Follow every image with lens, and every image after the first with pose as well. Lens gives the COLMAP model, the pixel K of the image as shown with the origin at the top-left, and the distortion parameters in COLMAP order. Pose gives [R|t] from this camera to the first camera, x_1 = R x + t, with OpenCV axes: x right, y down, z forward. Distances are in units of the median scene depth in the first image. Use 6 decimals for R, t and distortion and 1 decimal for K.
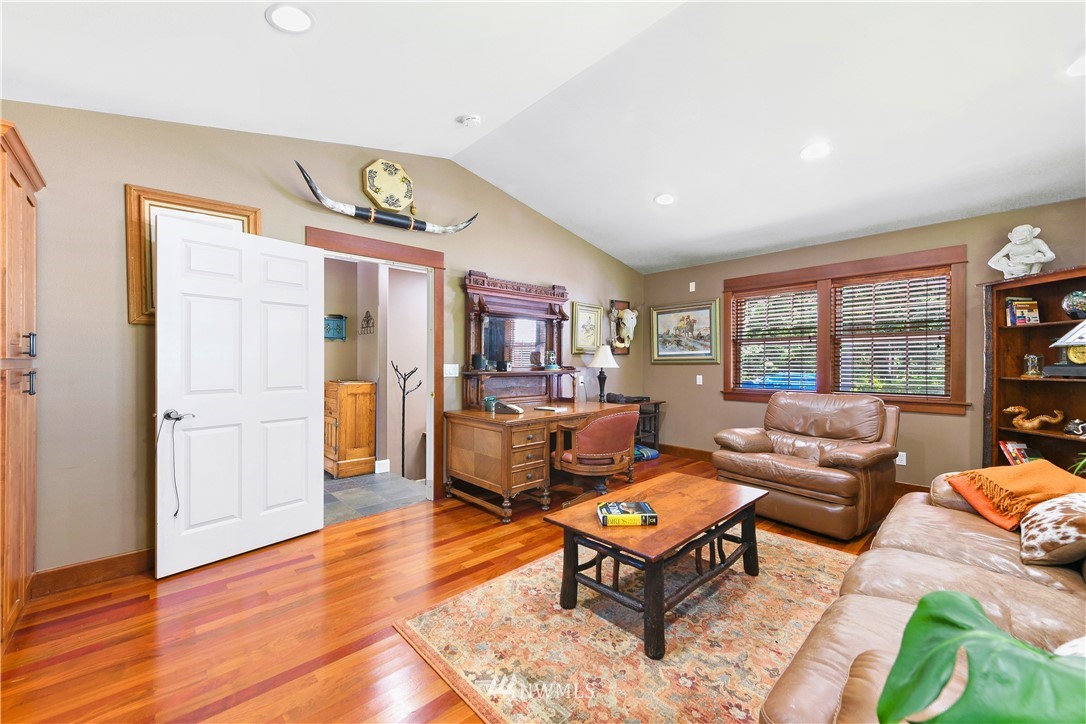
lens RADIAL K [[441.5, 0, 537.0], [0, 441.5, 366.4], [0, 0, 1]] dist [0.002963, -0.002341]
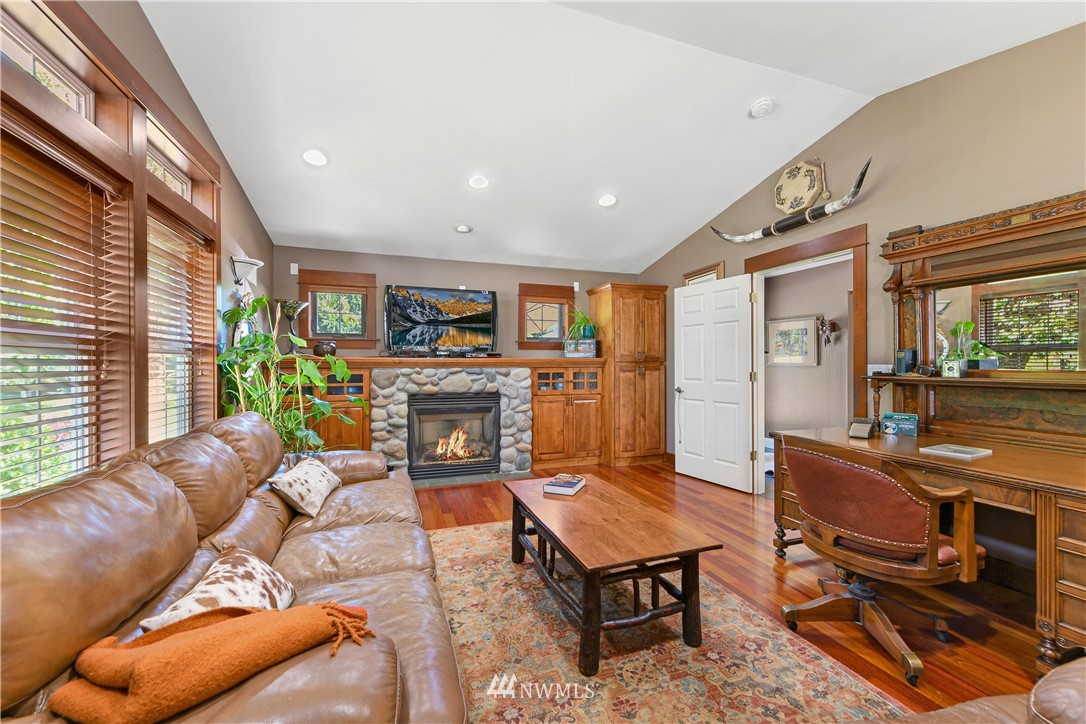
lens RADIAL K [[441.5, 0, 540.4], [0, 441.5, 361.0], [0, 0, 1]] dist [0.002963, -0.002341]
pose [[-0.419167, -0.001011, -0.907908, 0.867683], [-0.001546, 0.999999, -0.000400, -0.011080], [0.907908, 0.001236, -0.419168, 0.926329]]
